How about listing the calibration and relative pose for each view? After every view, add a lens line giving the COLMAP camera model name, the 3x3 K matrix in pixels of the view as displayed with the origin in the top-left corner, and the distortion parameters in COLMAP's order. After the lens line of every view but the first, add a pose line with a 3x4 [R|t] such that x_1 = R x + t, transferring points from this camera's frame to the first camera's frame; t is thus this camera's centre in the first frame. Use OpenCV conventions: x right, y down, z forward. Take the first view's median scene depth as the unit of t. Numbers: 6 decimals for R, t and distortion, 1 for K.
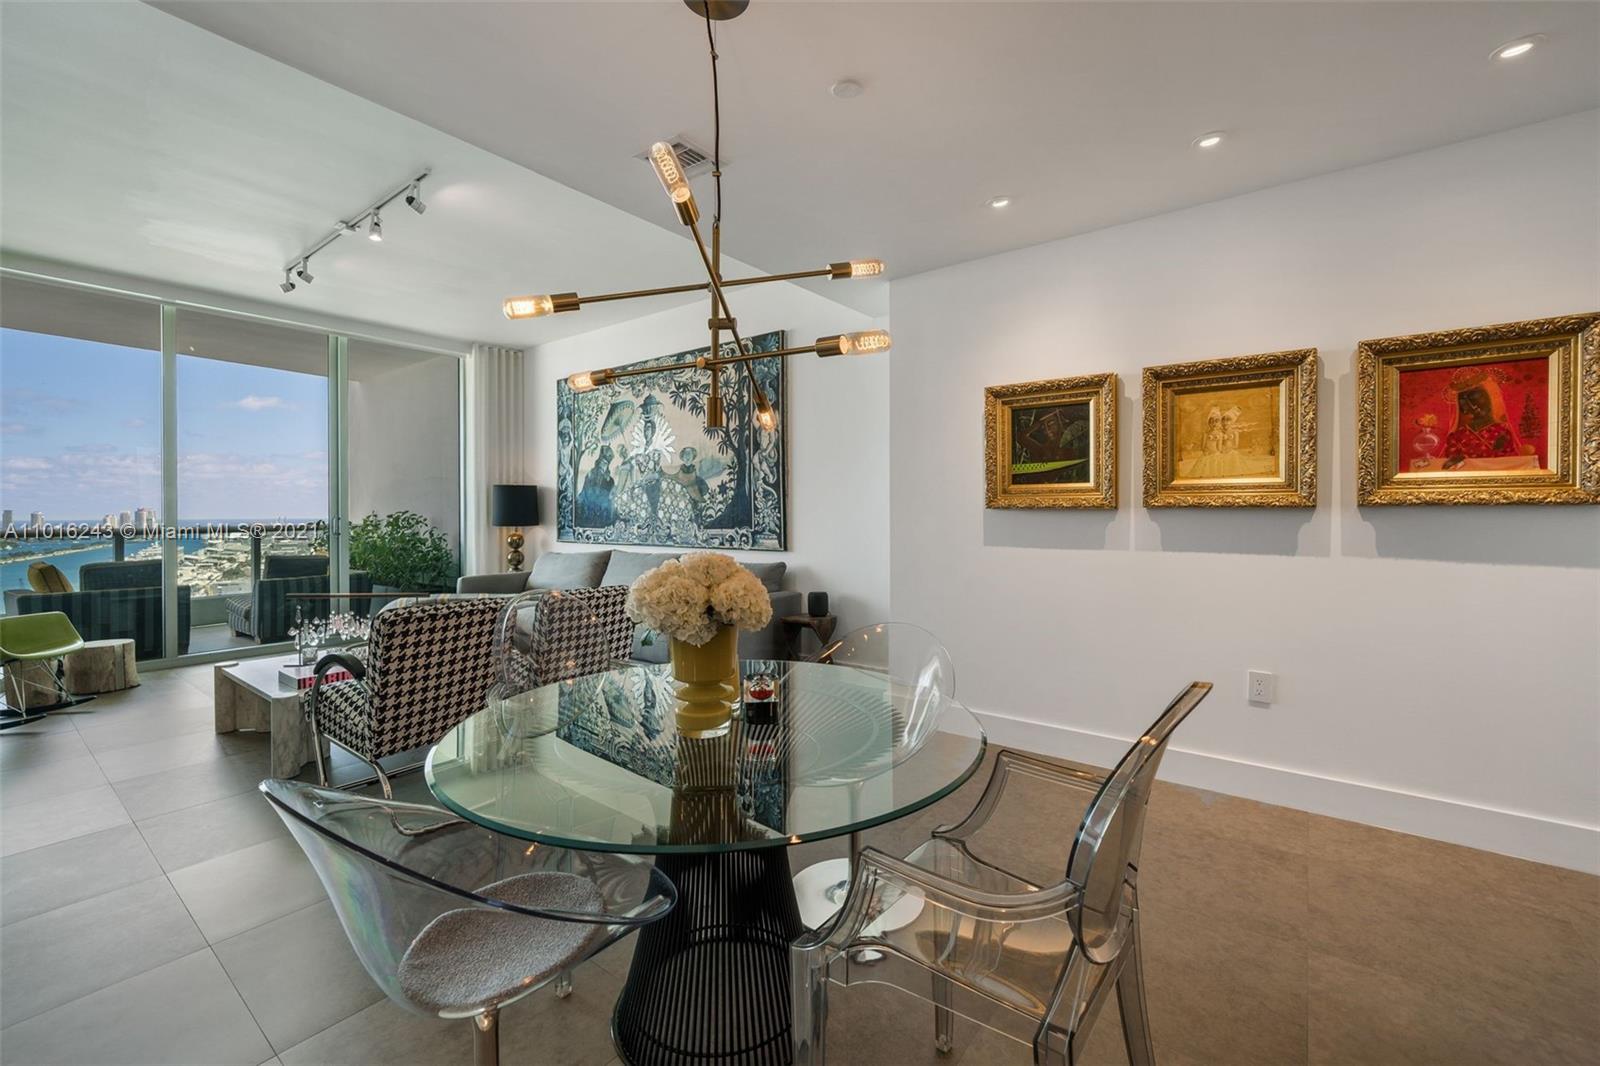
lens RADIAL K [[658.0, 0, 789.7], [0, 658.0, 514.8], [0, 0, 1]] dist [0.002082, 0.000134]
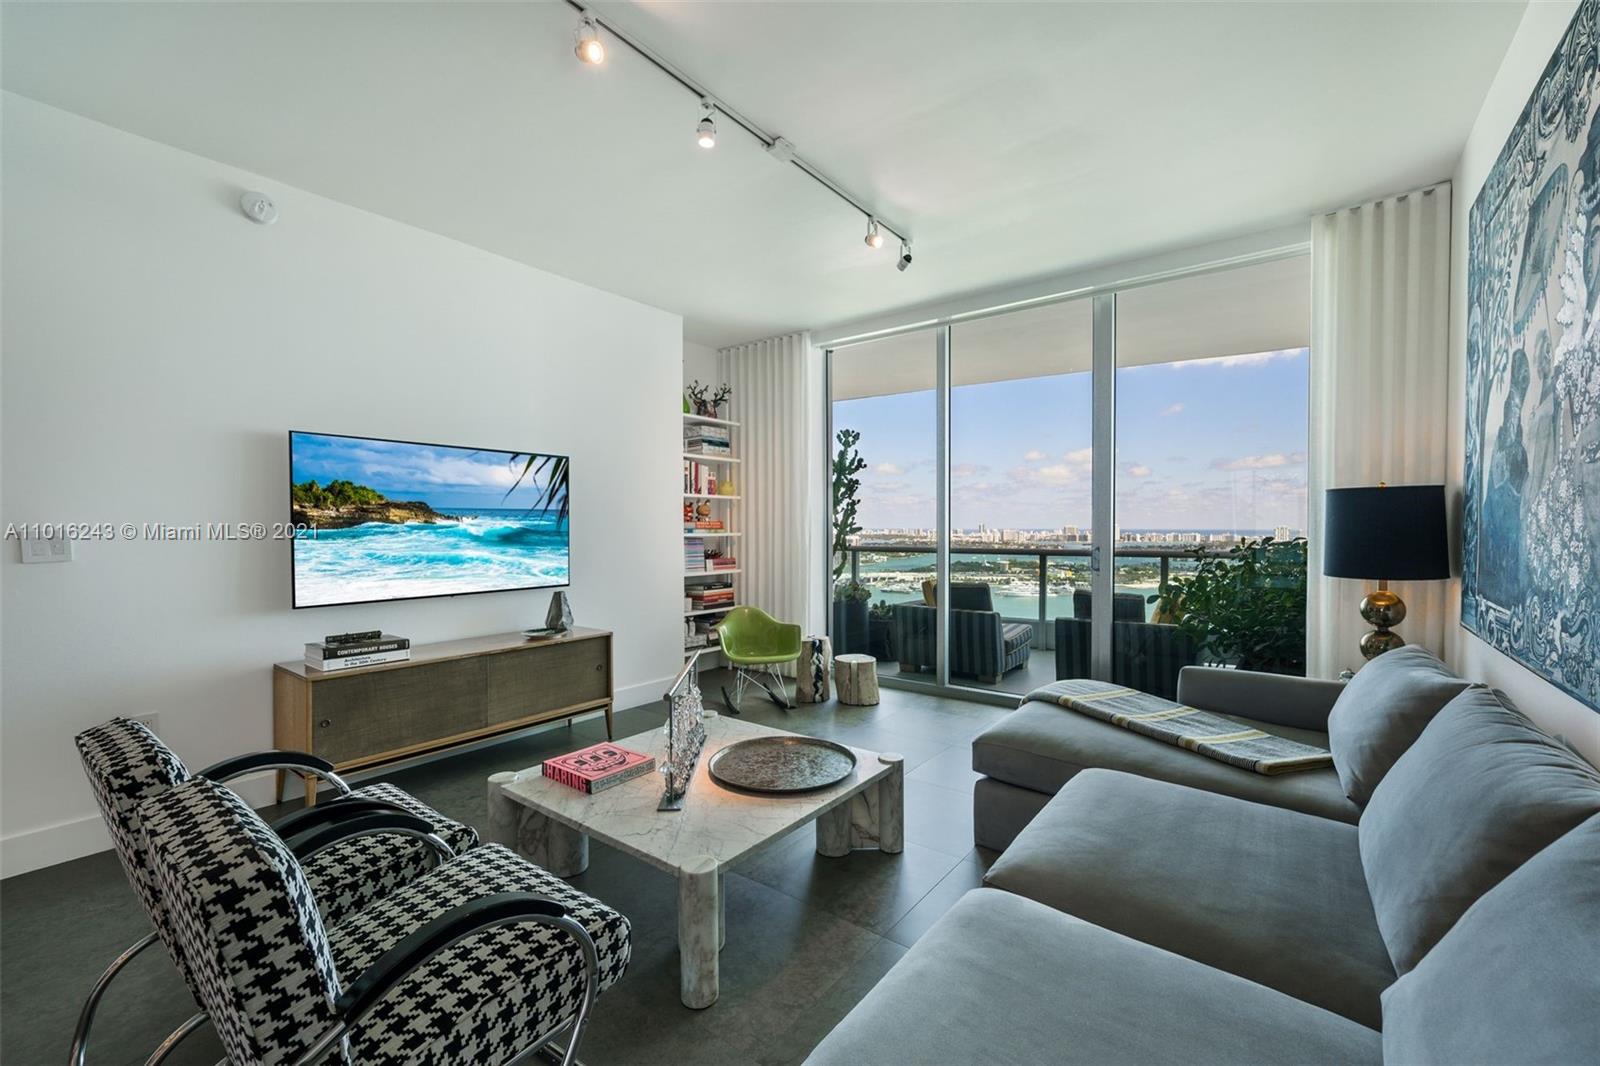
lens RADIAL K [[651.5, 0, 825.7], [0, 651.5, 537.8], [0, 0, 1]] dist [-0.001171, 0.000030]
pose [[0.031153, 0.021629, -0.999281, 0.024793], [-0.002122, 0.999765, 0.021574, -0.021054], [0.999512, 0.001449, 0.031191, 0.662435]]
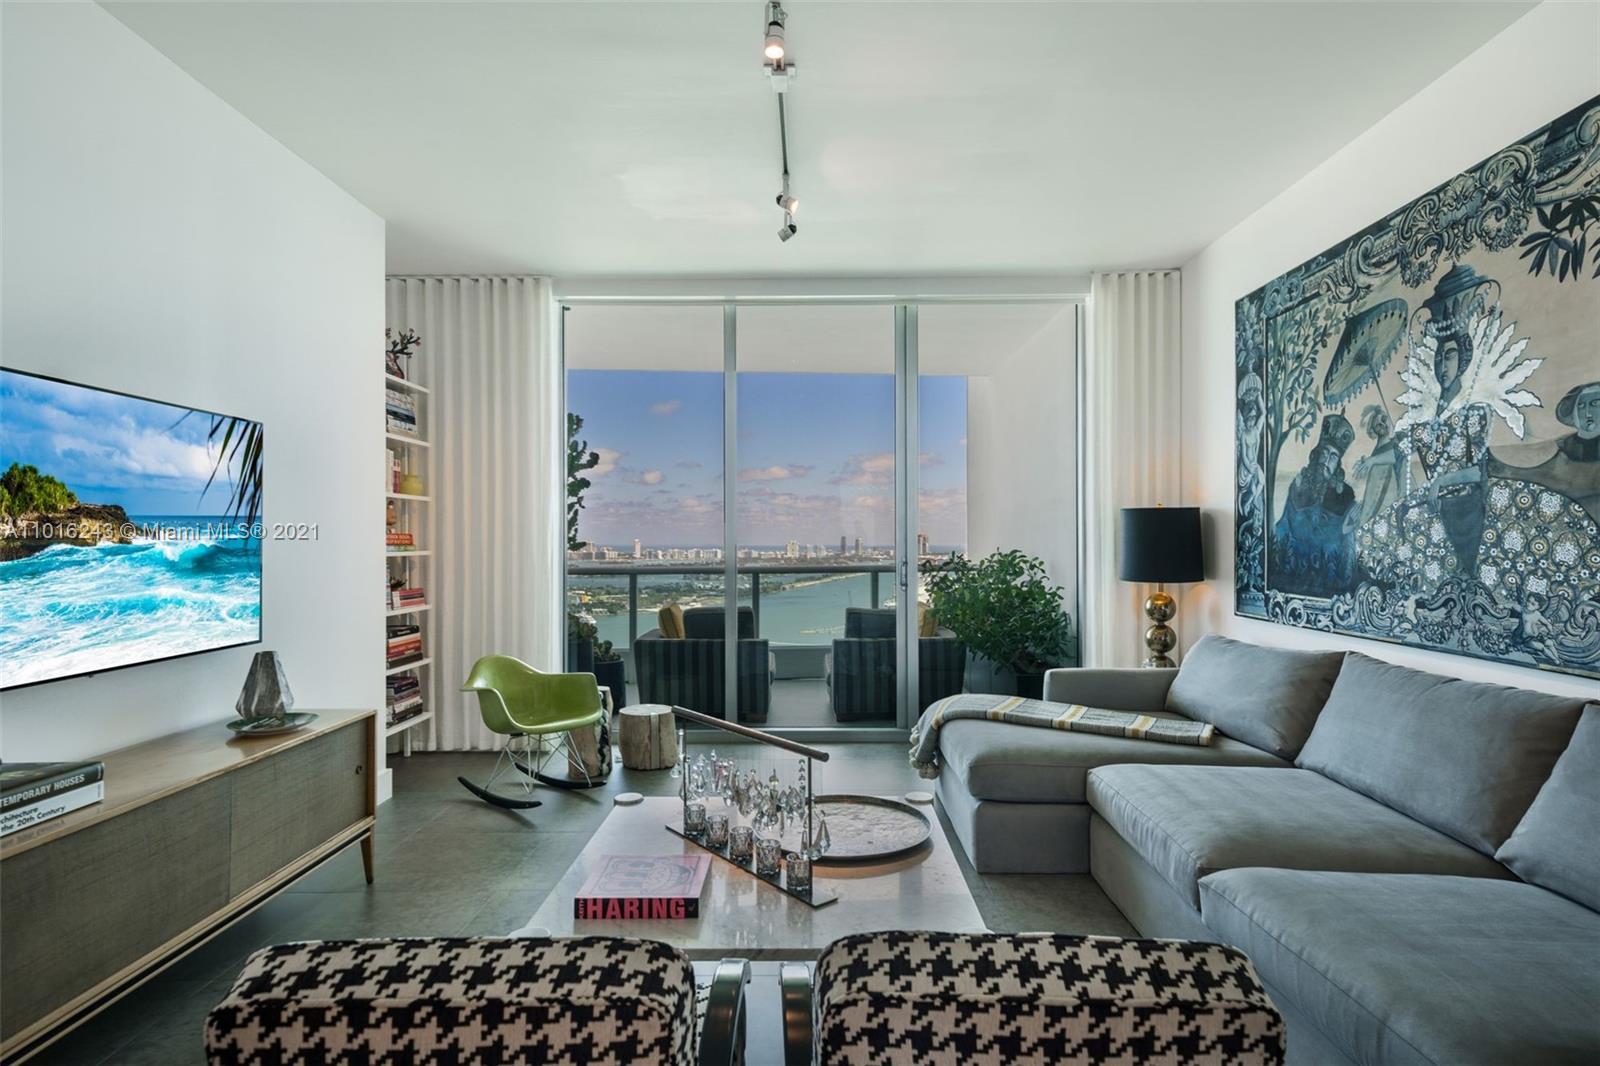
lens RADIAL K [[806.8, 0, 811.2], [0, 806.8, 537.2], [0, 0, 1]] dist [0.016722, 0.000520]
pose [[0.612267, -0.001207, -0.790650, -0.059583], [-0.002133, 0.999993, -0.003179, -0.019110], [0.790648, 0.003633, 0.612260, 0.379937]]
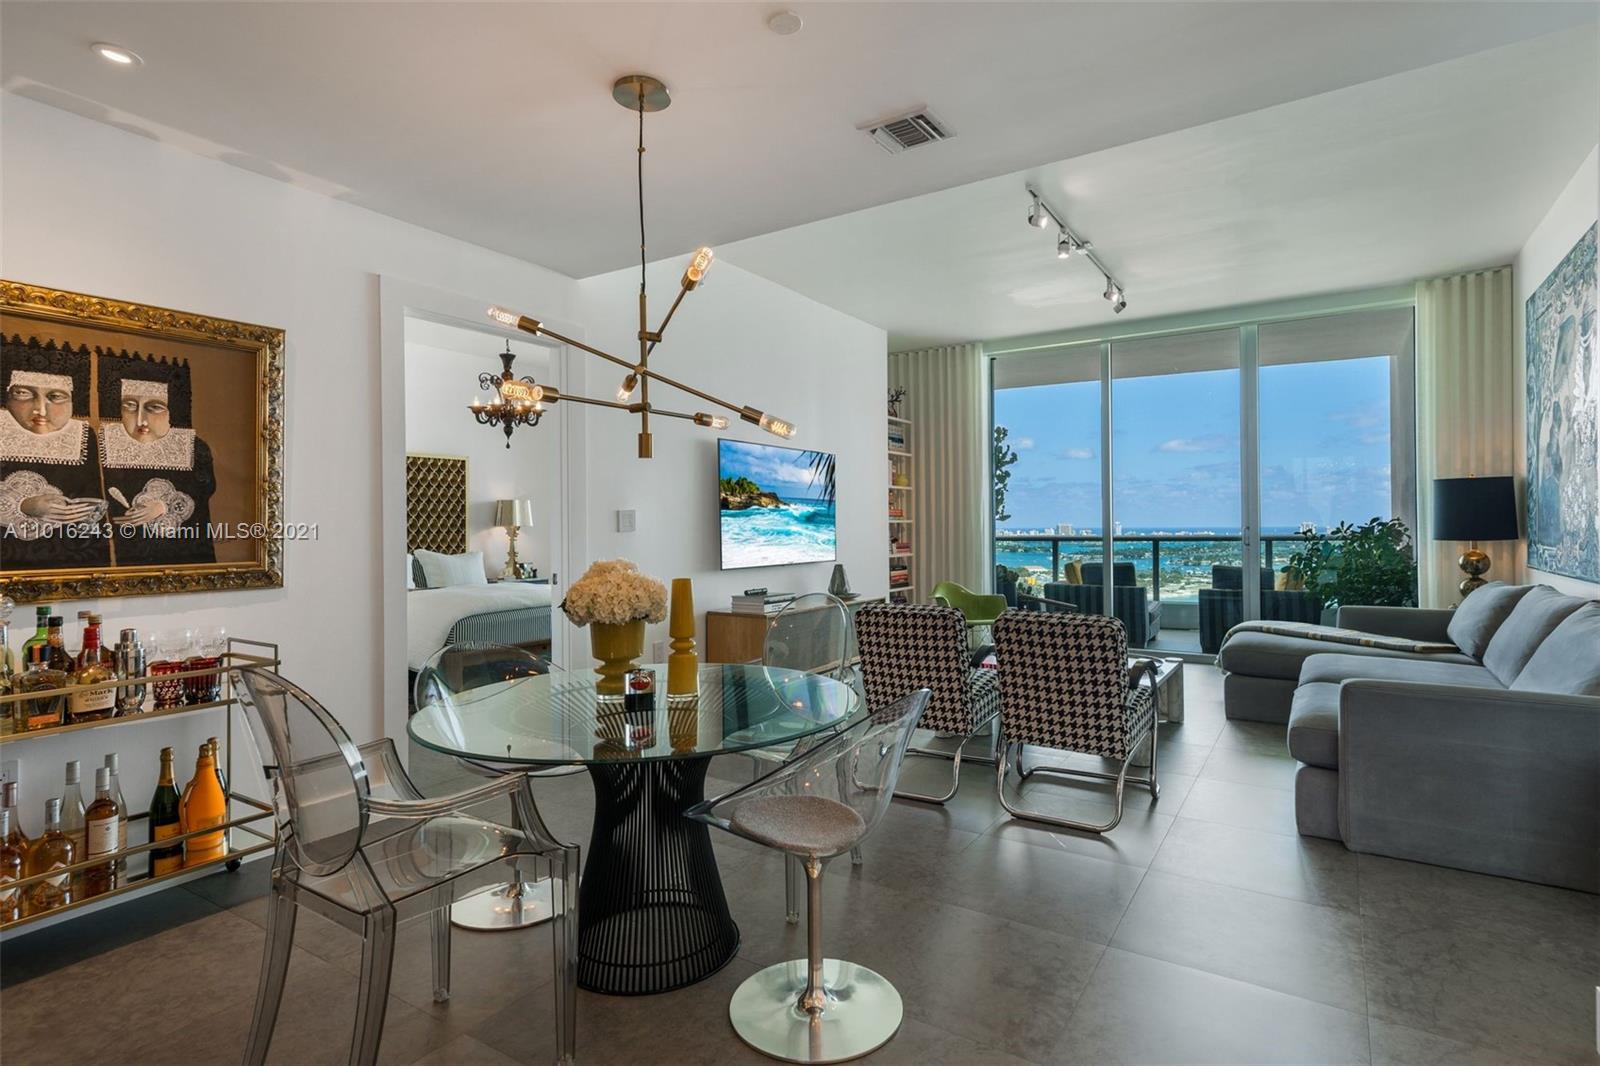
lens RADIAL K [[806.2, 0, 831.3], [0, 806.2, 524.9], [0, 0, 1]] dist [-0.000490, 0.000568]
pose [[0.106479, 0.001597, -0.994314, 0.349283], [0.005365, 0.999983, 0.002180, -0.003590], [0.994301, -0.005567, 0.106468, 0.304688]]
